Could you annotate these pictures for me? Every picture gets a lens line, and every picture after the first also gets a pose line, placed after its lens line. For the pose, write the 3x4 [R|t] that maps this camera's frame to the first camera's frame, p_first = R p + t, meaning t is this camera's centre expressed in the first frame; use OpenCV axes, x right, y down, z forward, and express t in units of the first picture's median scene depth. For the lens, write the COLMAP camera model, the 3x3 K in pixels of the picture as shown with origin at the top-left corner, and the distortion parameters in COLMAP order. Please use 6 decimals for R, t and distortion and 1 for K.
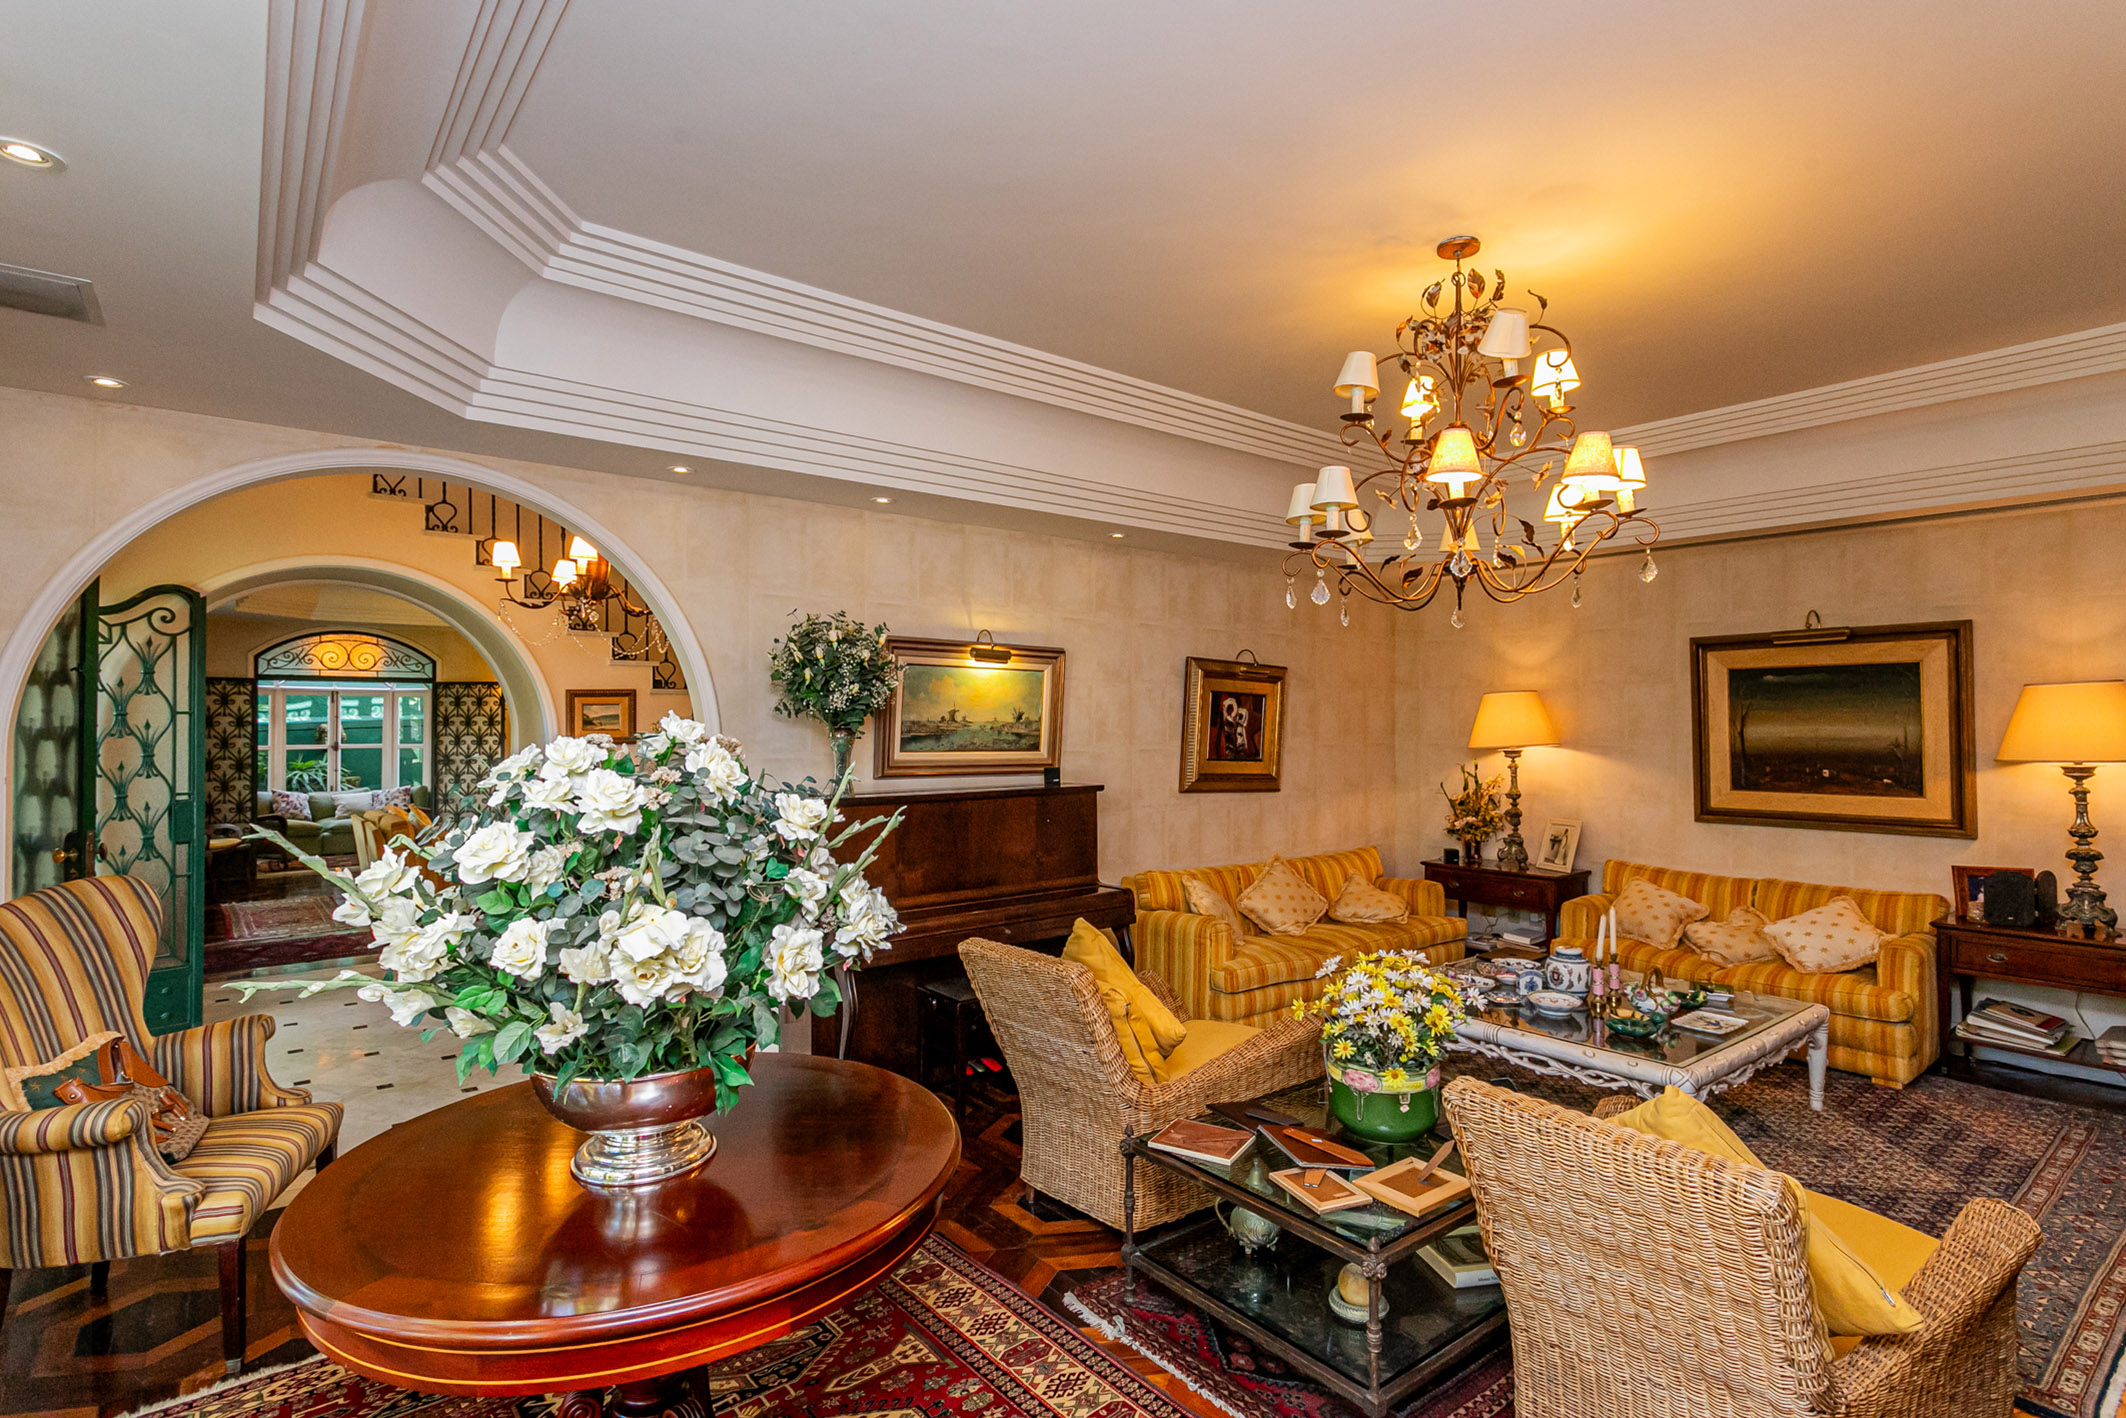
lens RADIAL K [[1015.5, 0, 1071.2], [0, 1015.5, 713.0], [0, 0, 1]] dist [0.003590, 0.000592]
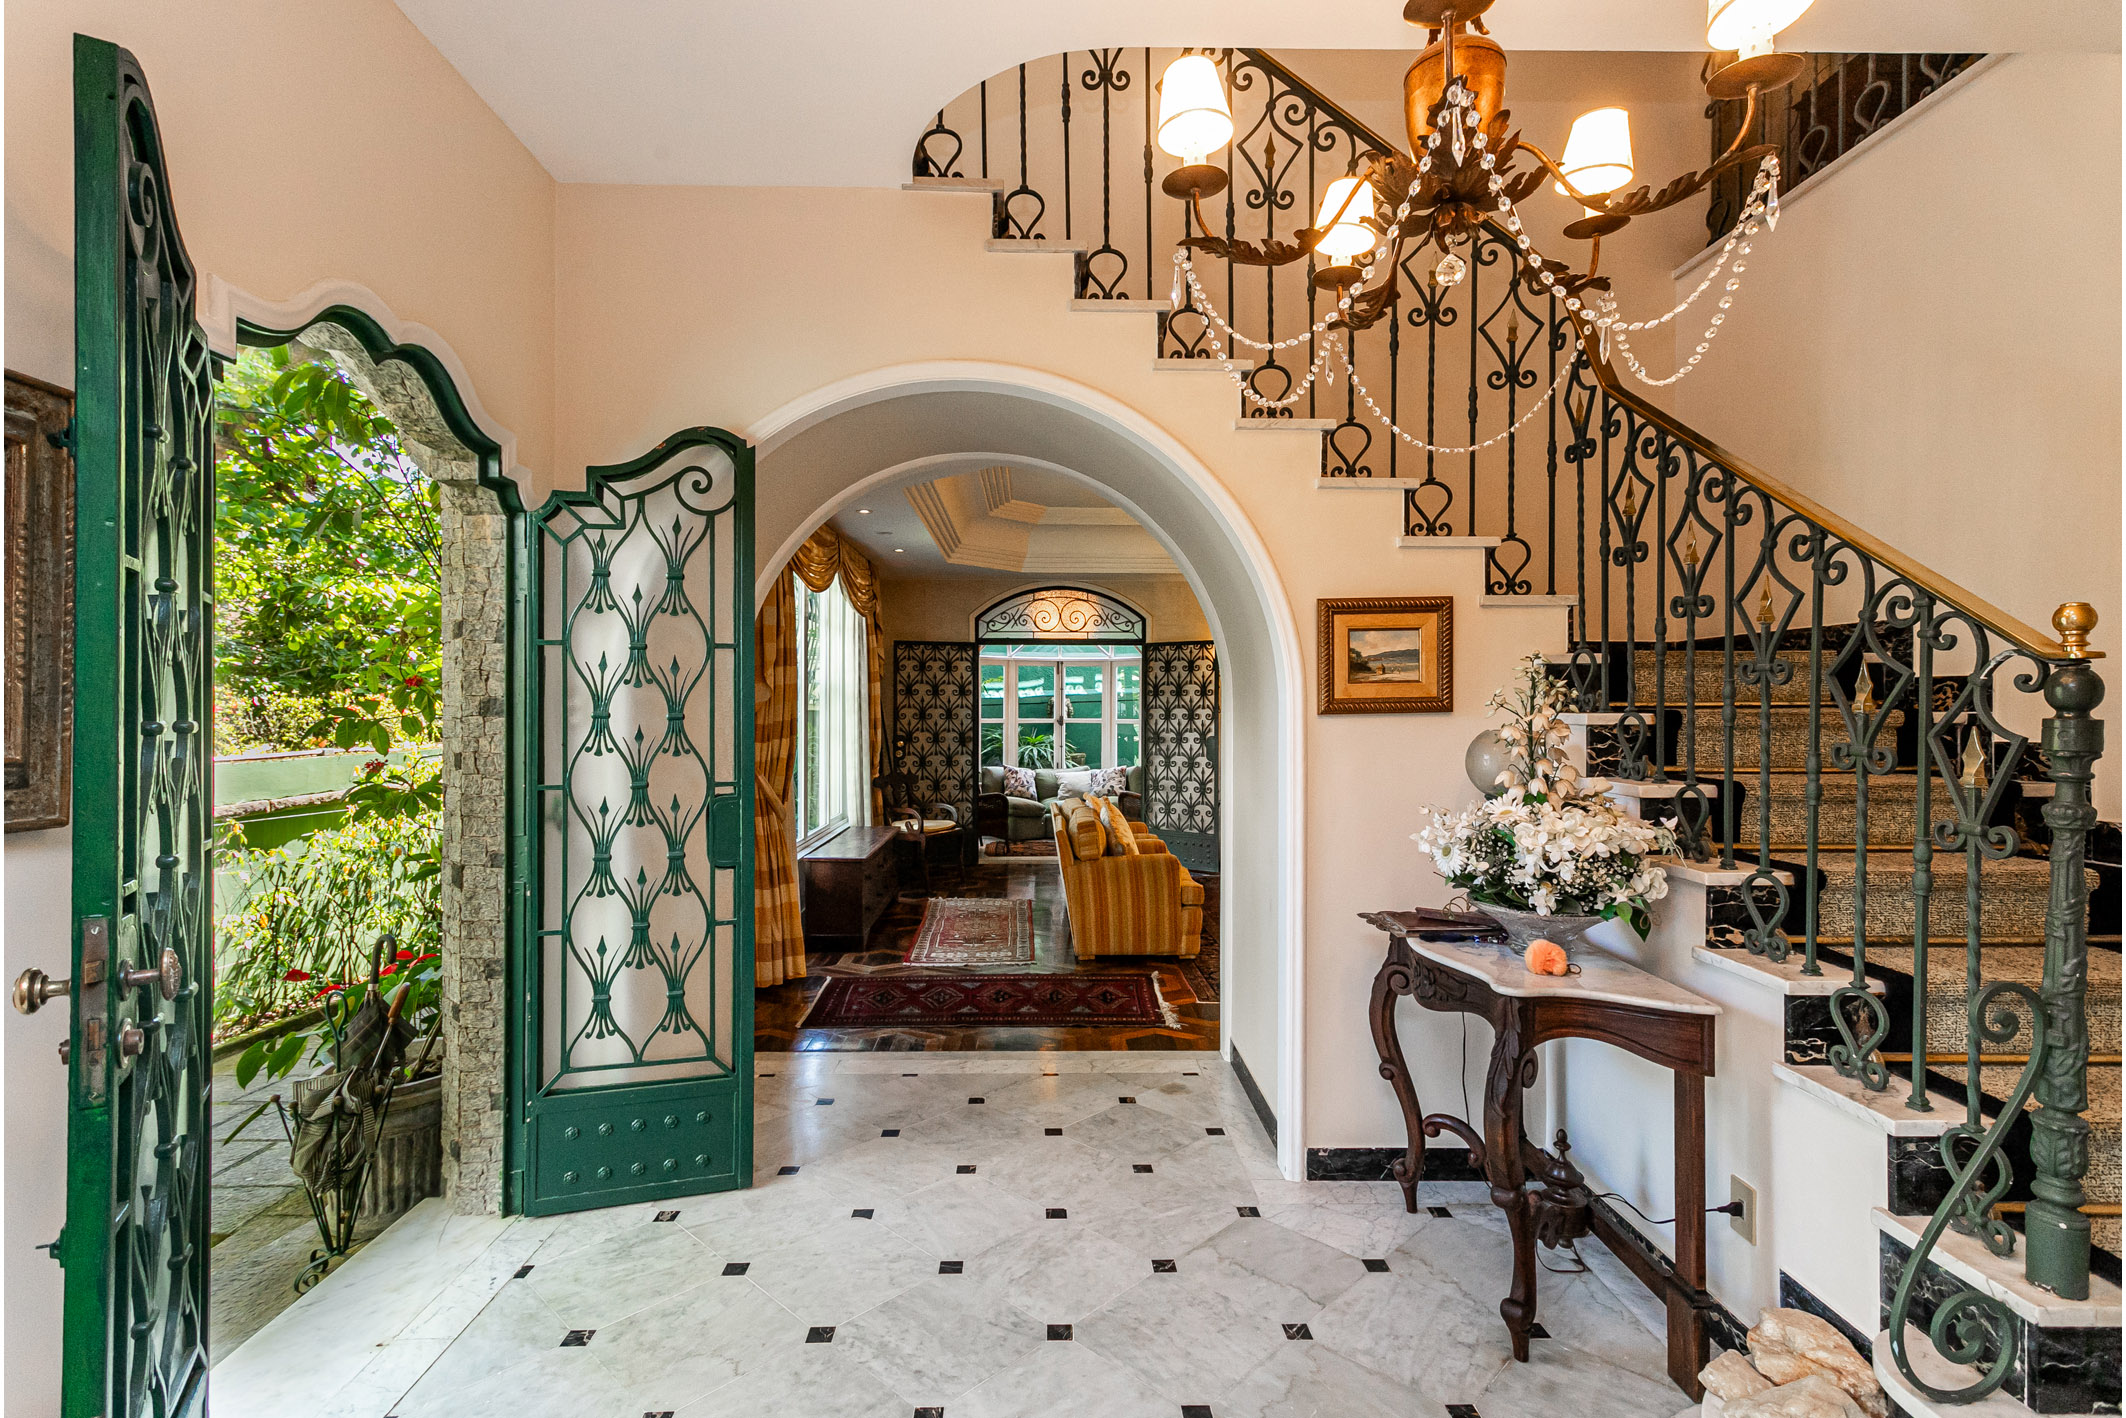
lens RADIAL K [[1015.5, 0, 1061.7], [0, 1015.5, 702.5], [0, 0, 1]] dist [0.003590, 0.000592]
pose [[0.785142, 0.001123, -0.619315, -0.166773], [0.001714, 0.999991, 0.003987, 0.014246], [0.619314, -0.004192, 0.785132, 0.309222]]
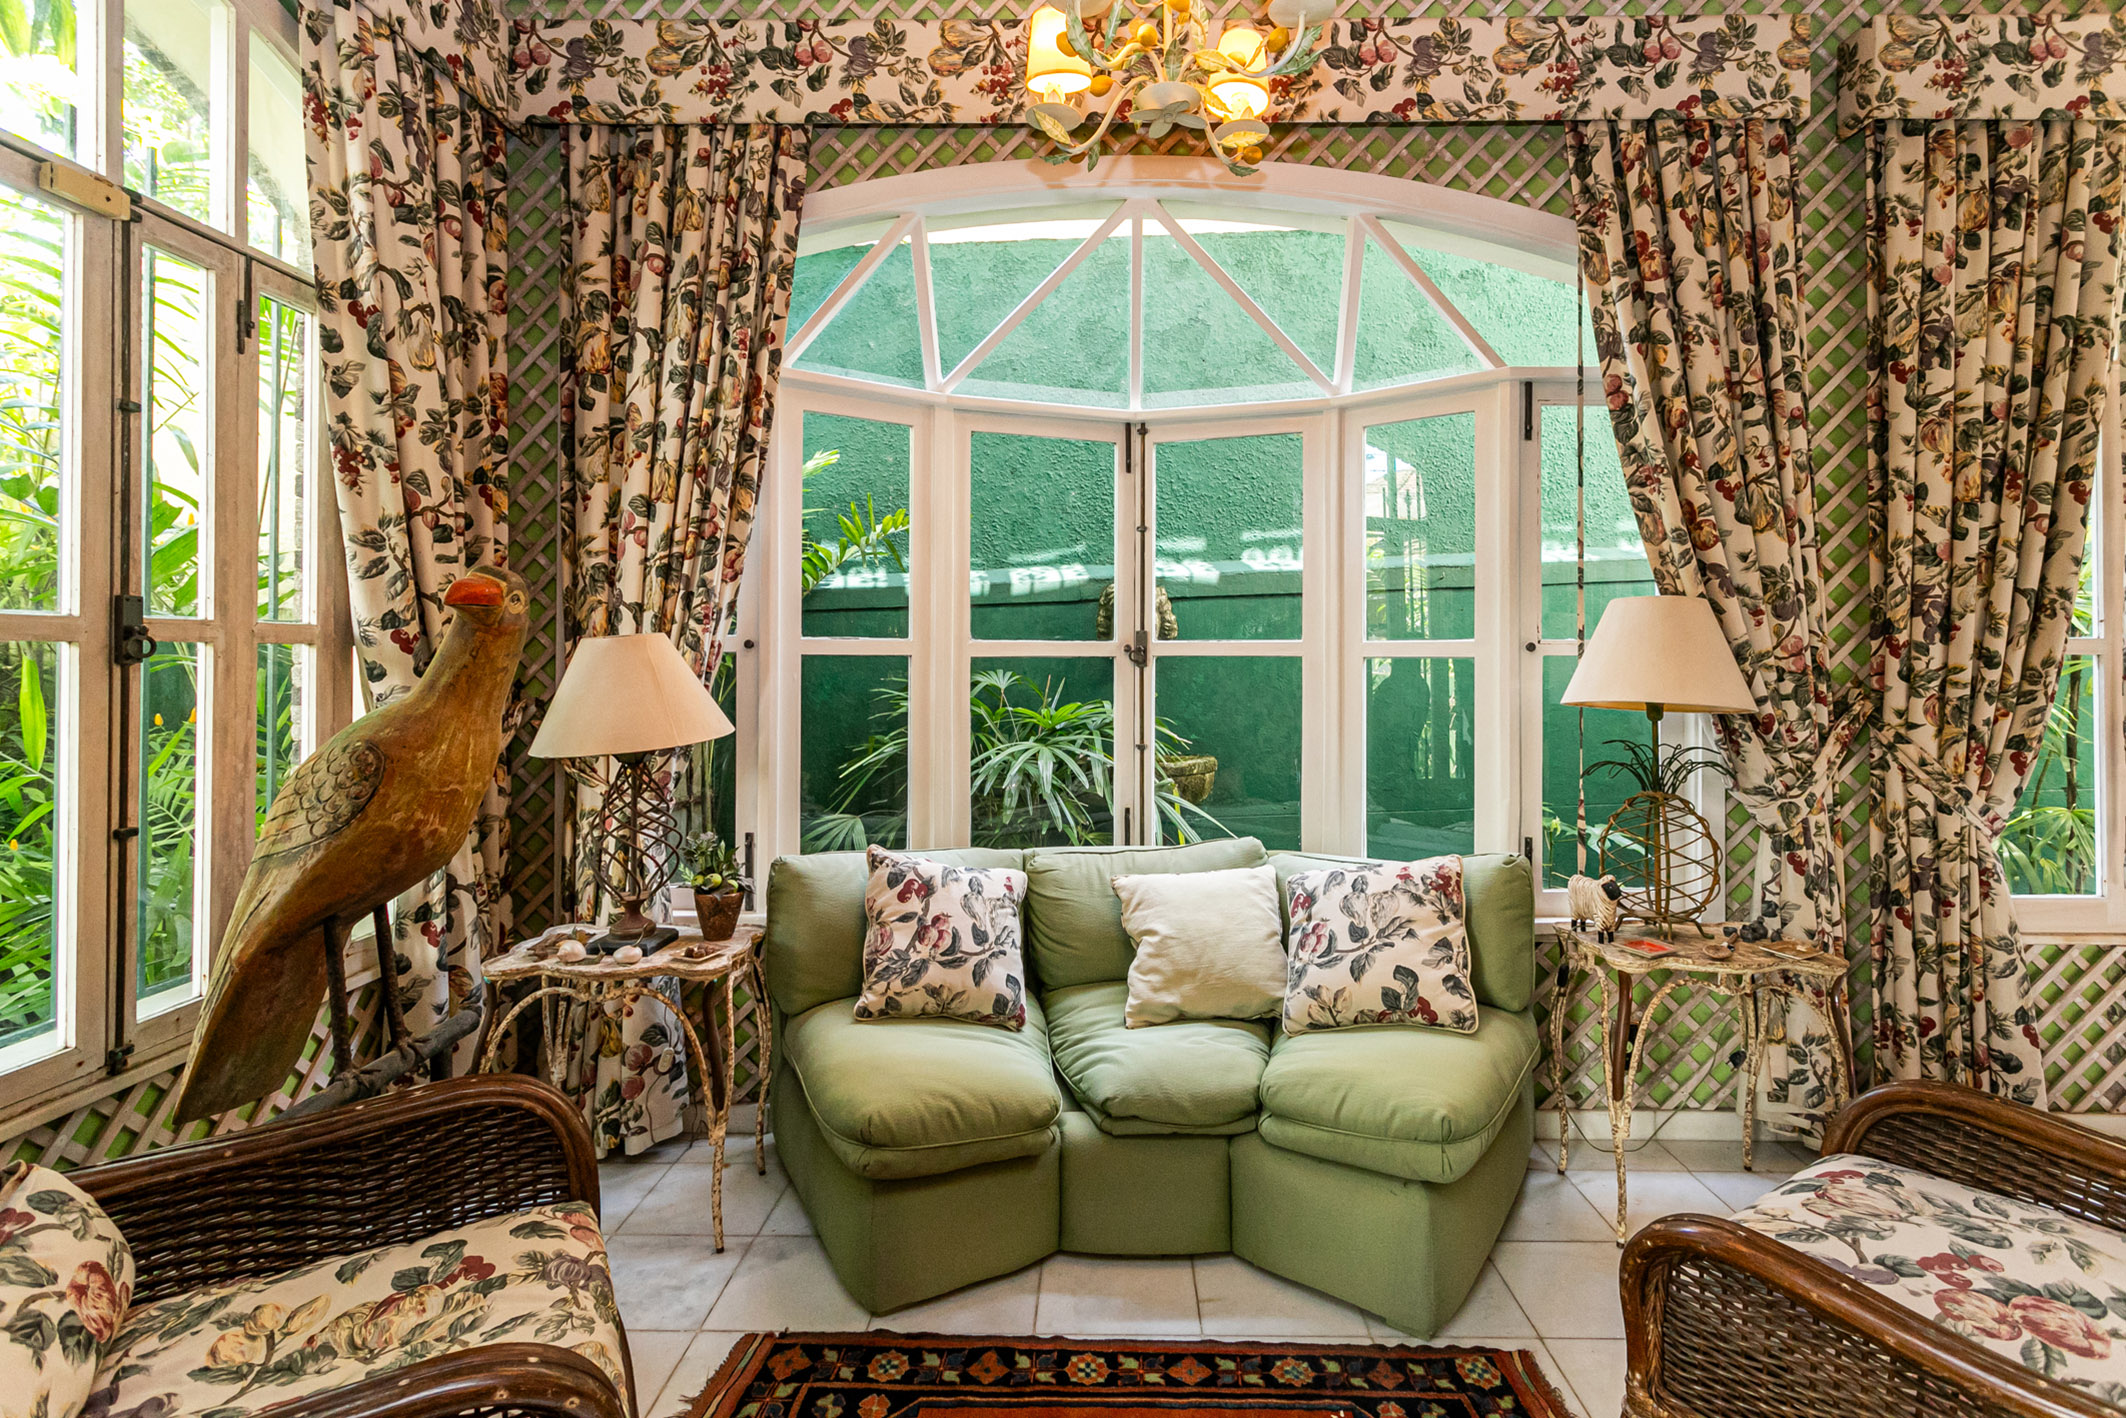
lens RADIAL K [[1015.5, 0, 1114.5], [0, 1015.5, 651.8], [0, 0, 1]] dist [0.003590, 0.000592]
pose [[0.772391, -0.005461, -0.635124, -0.658041], [0.001787, 0.999978, -0.006425, 0.040242], [0.635145, 0.003828, 0.772383, 0.928424]]
